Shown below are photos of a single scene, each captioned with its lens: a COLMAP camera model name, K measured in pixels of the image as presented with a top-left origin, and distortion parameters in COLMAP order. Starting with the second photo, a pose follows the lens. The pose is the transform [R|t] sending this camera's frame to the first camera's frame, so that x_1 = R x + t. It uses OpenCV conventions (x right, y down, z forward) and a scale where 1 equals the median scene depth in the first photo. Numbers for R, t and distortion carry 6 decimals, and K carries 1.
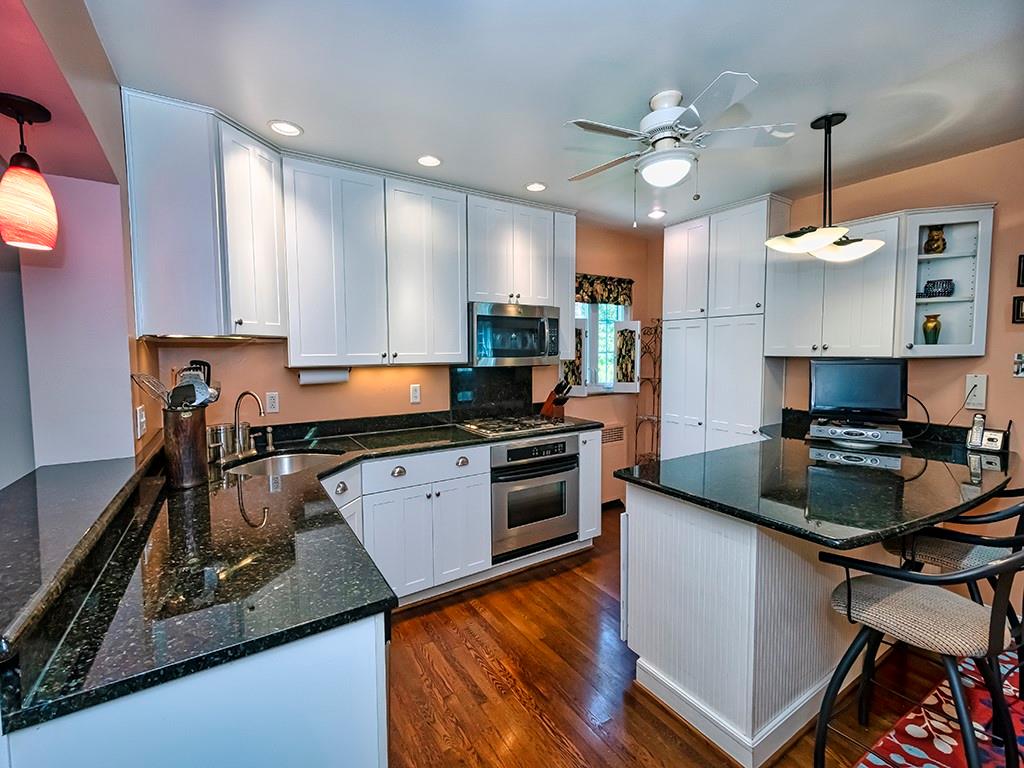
lens RADIAL K [[442.5, 0, 506.5], [0, 442.5, 379.4], [0, 0, 1]] dist [0.002290, 0.000232]
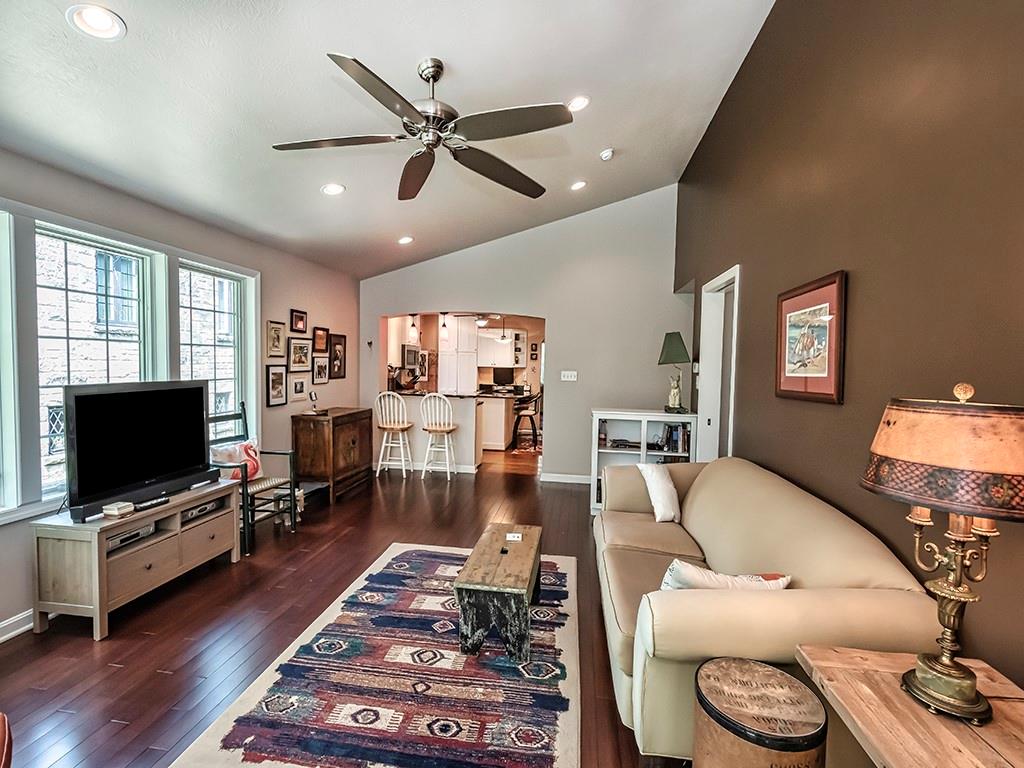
lens RADIAL K [[481.2, 0, 513.8], [0, 481.2, 380.8], [0, 0, 1]] dist [0.014794, -0.000171]
pose [[0.668372, -0.012249, 0.743727, -2.131075], [0.021785, 0.999758, -0.003112, 0.077563], [-0.743508, 0.018282, 0.668477, -1.734606]]
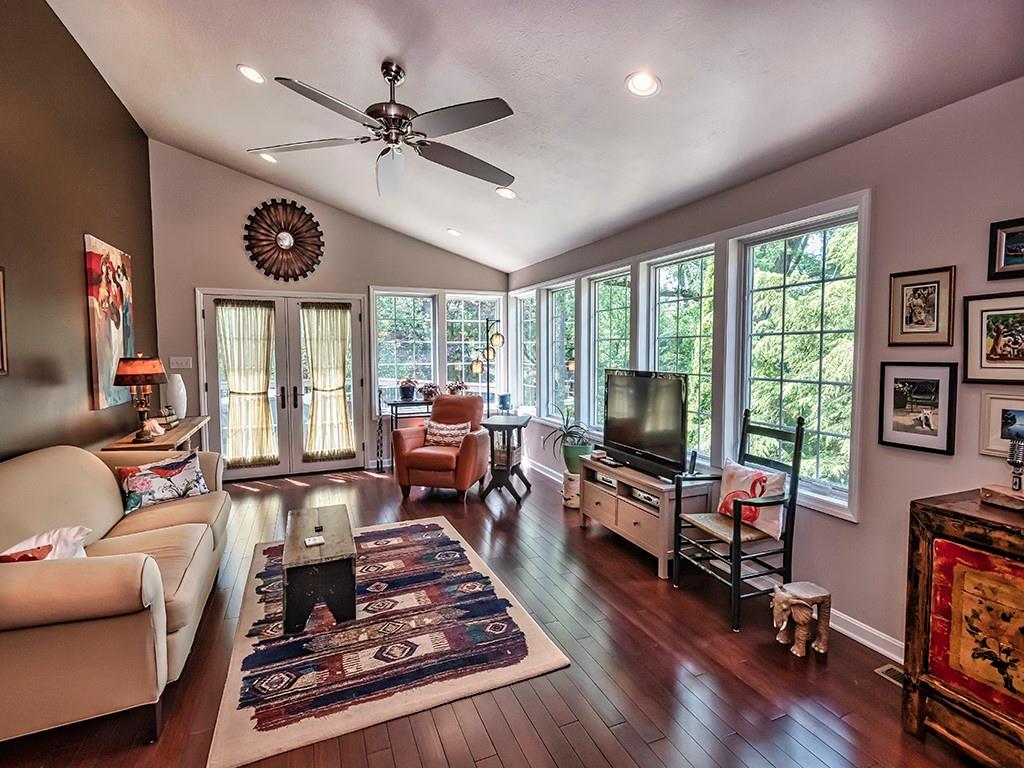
lens RADIAL K [[442.5, 0, 489.3], [0, 442.5, 375.6], [0, 0, 1]] dist [0.002290, 0.000232]
pose [[-0.196573, 0.058682, -0.978732, 4.746001], [-0.059264, 0.995671, 0.071601, -0.223828], [0.978696, 0.072078, -0.192245, 3.562252]]
